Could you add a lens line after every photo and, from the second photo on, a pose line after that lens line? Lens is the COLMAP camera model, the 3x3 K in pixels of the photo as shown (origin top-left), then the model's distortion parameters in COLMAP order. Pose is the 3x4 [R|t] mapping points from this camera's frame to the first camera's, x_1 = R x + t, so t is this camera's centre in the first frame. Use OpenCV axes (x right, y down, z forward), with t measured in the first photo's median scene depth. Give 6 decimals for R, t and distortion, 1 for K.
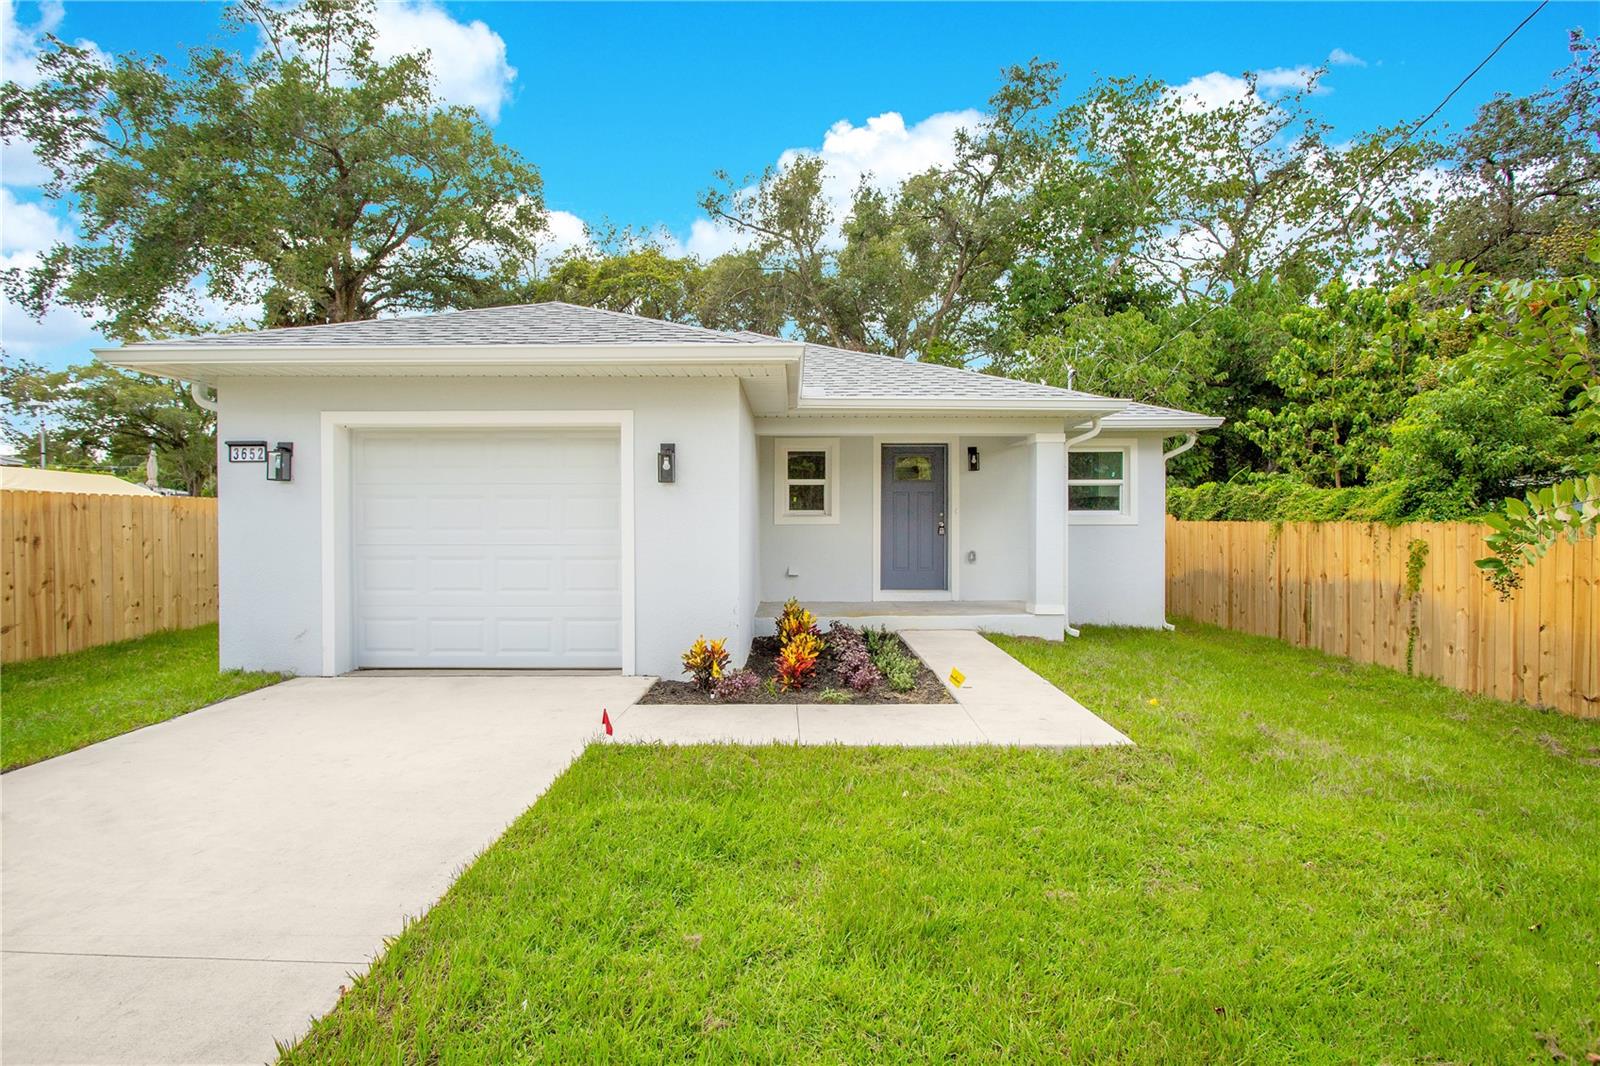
lens RADIAL K [[780.4, 0, 807.3], [0, 780.4, 529.6], [0, 0, 1]] dist [-0.003110, 0.000471]
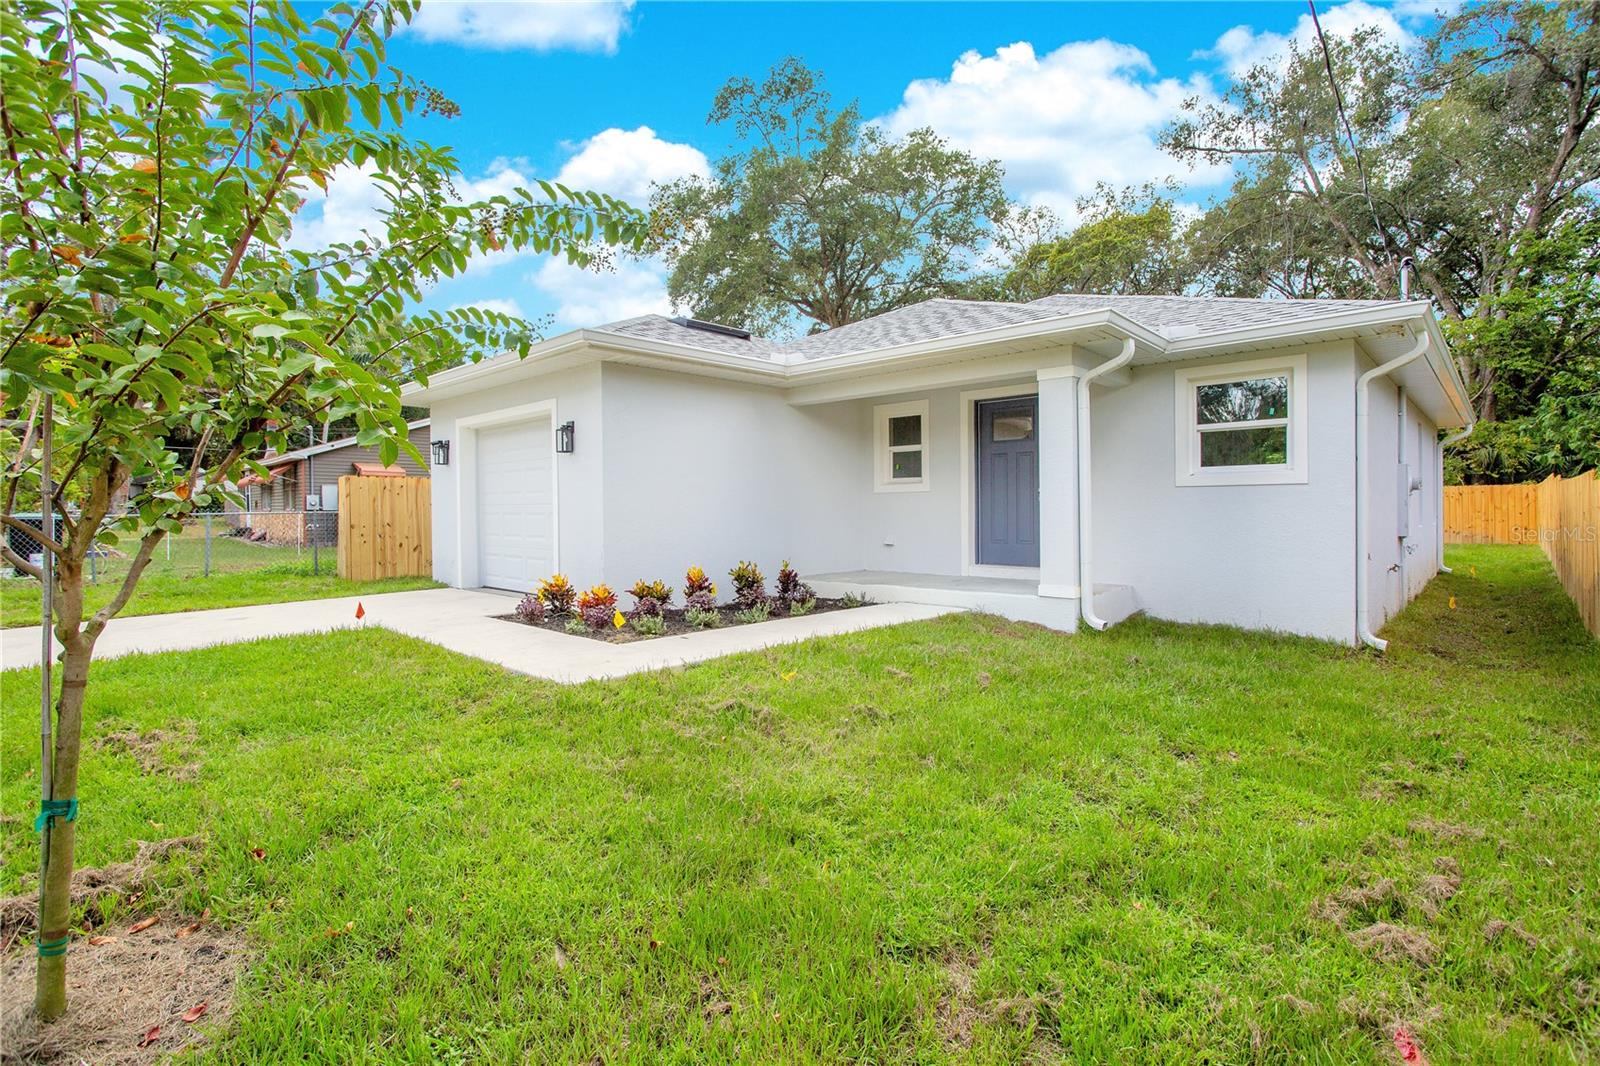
lens RADIAL K [[793.3, 0, 776.5], [0, 793.3, 522.8], [0, 0, 1]] dist [-0.006303, -0.000693]
pose [[0.704517, 0.007689, -0.709645, 0.584085], [-0.005169, 0.999970, 0.005703, 0.026475], [0.709668, -0.000349, 0.704536, 0.200758]]
